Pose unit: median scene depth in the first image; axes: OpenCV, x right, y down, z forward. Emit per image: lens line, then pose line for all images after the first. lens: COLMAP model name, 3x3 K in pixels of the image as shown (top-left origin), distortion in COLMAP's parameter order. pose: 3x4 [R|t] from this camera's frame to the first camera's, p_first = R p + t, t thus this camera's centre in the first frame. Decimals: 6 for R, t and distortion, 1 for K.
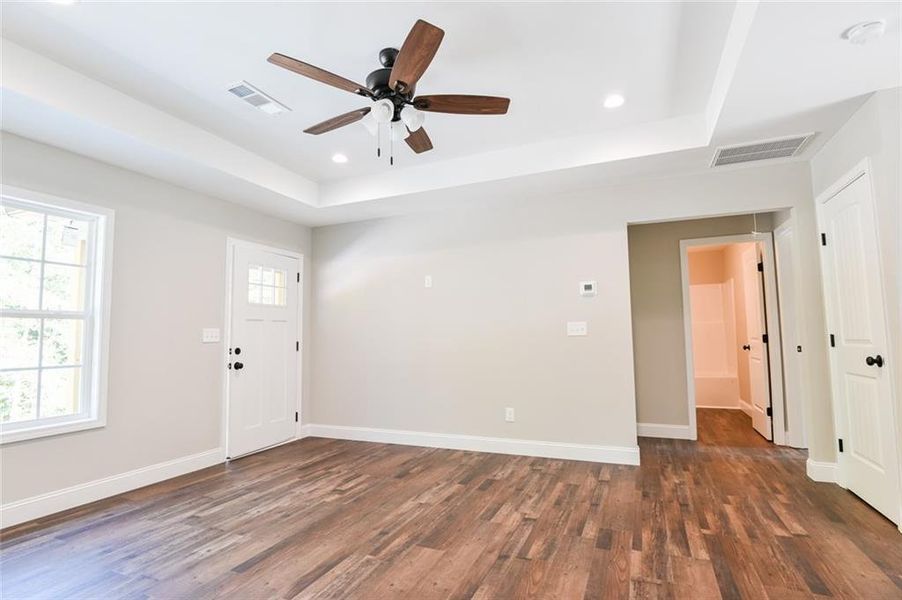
lens RADIAL K [[445.6, 0, 451.7], [0, 445.6, 297.8], [0, 0, 1]] dist [-0.016173, -0.000809]
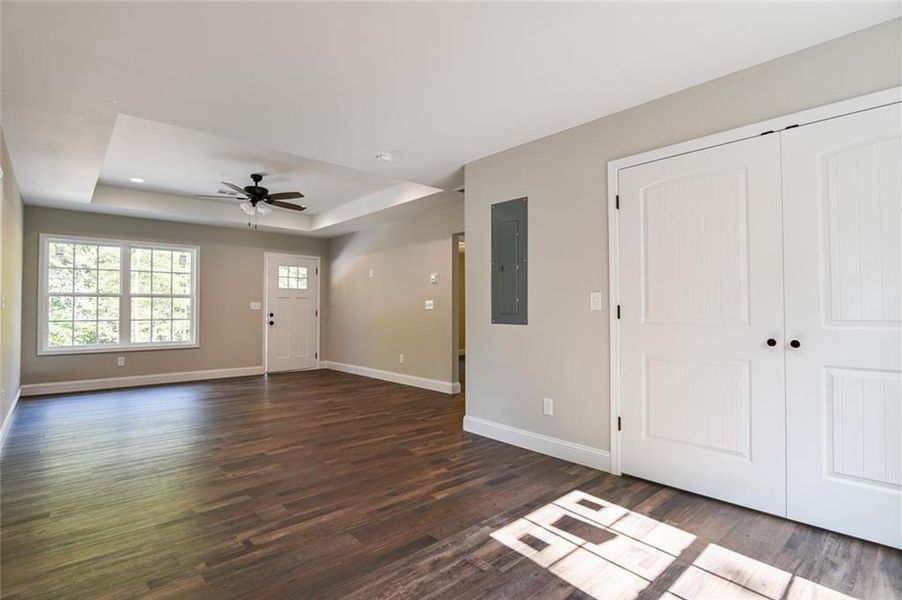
lens RADIAL K [[445.6, 0, 448.3], [0, 445.6, 299.3], [0, 0, 1]] dist [-0.016173, -0.000809]
pose [[0.907365, 0.006157, -0.420299, 1.263096], [0.021193, 0.997951, 0.060370, -0.051740], [0.419809, -0.063685, 0.905375, -0.455482]]
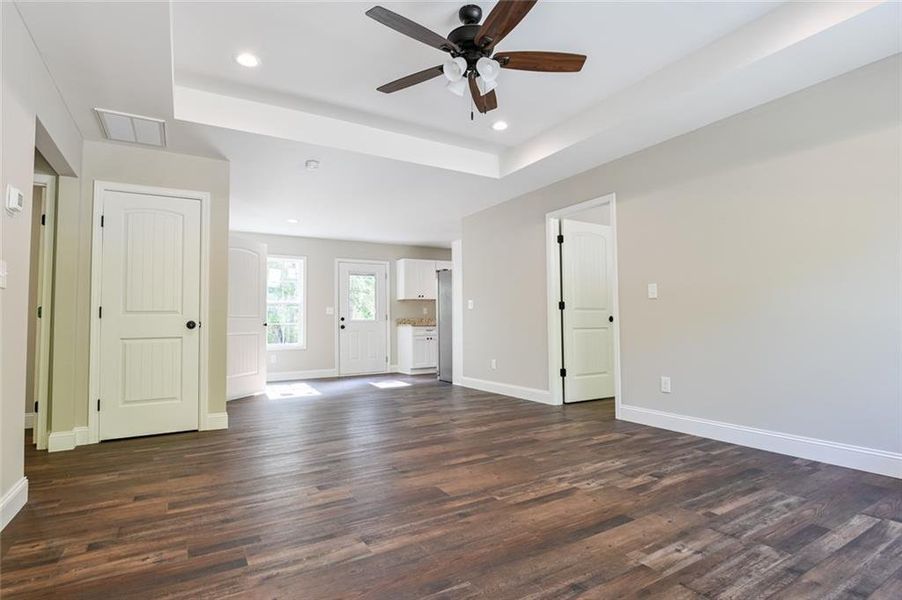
lens RADIAL K [[445.6, 0, 456.3], [0, 445.6, 299.1], [0, 0, 1]] dist [-0.016173, -0.000809]
pose [[-0.813324, 0.057618, 0.578952, -0.515407], [-0.022318, 0.991262, -0.130005, 0.188938], [-0.581383, -0.118658, -0.804931, 1.373284]]
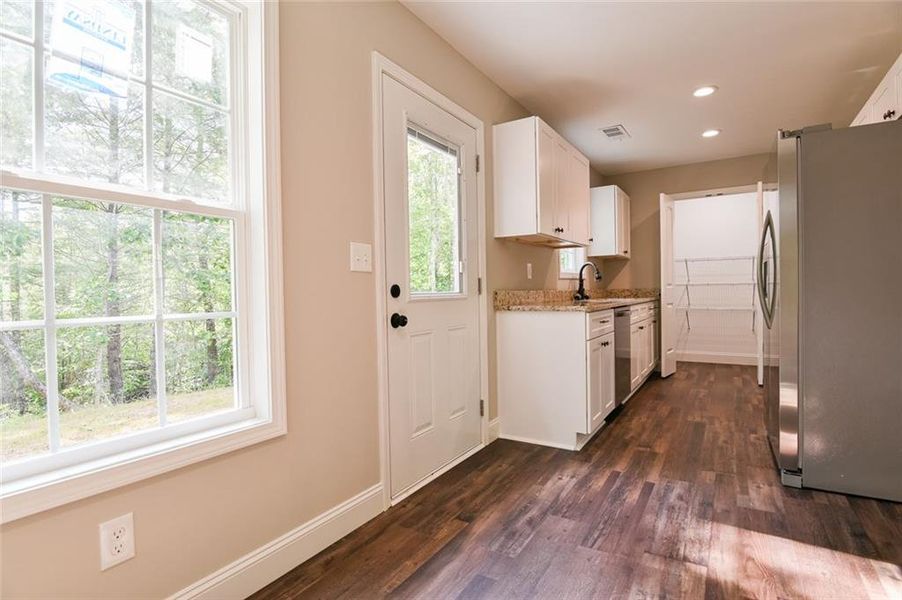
lens RADIAL K [[445.6, 0, 449.7], [0, 445.6, 300.3], [0, 0, 1]] dist [-0.016173, -0.000809]
pose [[-0.985802, 0.030500, 0.165119, 1.307262], [0.019526, 0.997516, -0.067678, 0.047041], [-0.166773, -0.063493, -0.983949, 0.343457]]
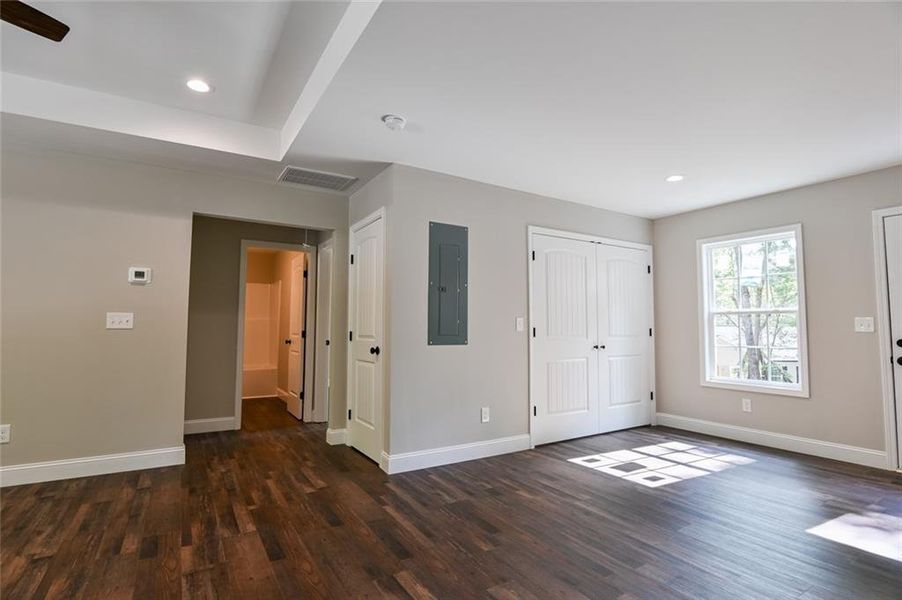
lens RADIAL K [[445.6, 0, 454.1], [0, 445.6, 296.0], [0, 0, 1]] dist [-0.016173, -0.000809]
pose [[0.572572, 0.076803, 0.816249, -0.063721], [-0.082219, 0.995963, -0.036039, -0.000665], [-0.815721, -0.046476, 0.576575, -0.023986]]
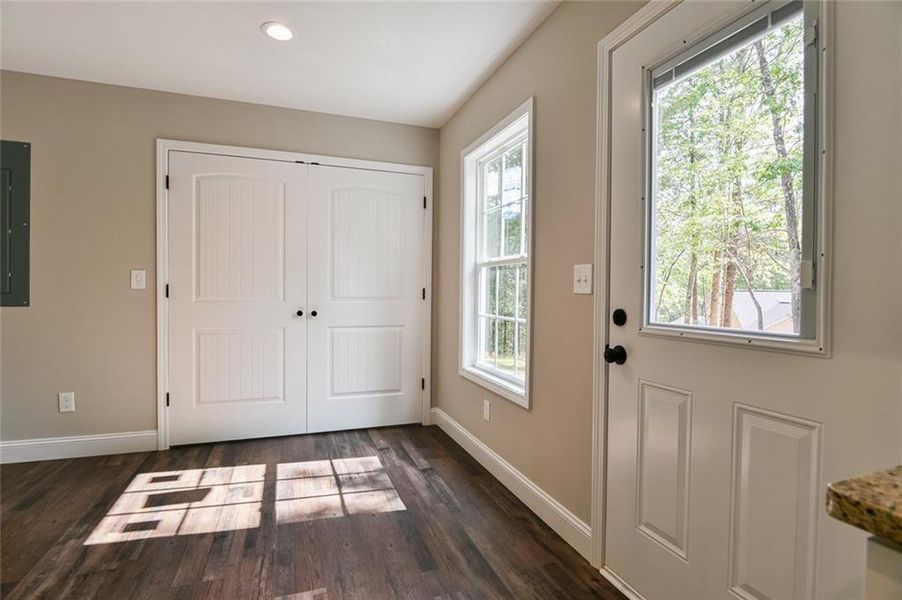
lens RADIAL K [[445.6, 0, 453.7], [0, 445.6, 298.3], [0, 0, 1]] dist [-0.016173, -0.000809]
pose [[0.729489, 0.012820, 0.683873, 0.990066], [-0.079818, 0.994589, 0.066496, -0.057612], [-0.679320, -0.103093, 0.726565, -0.569738]]
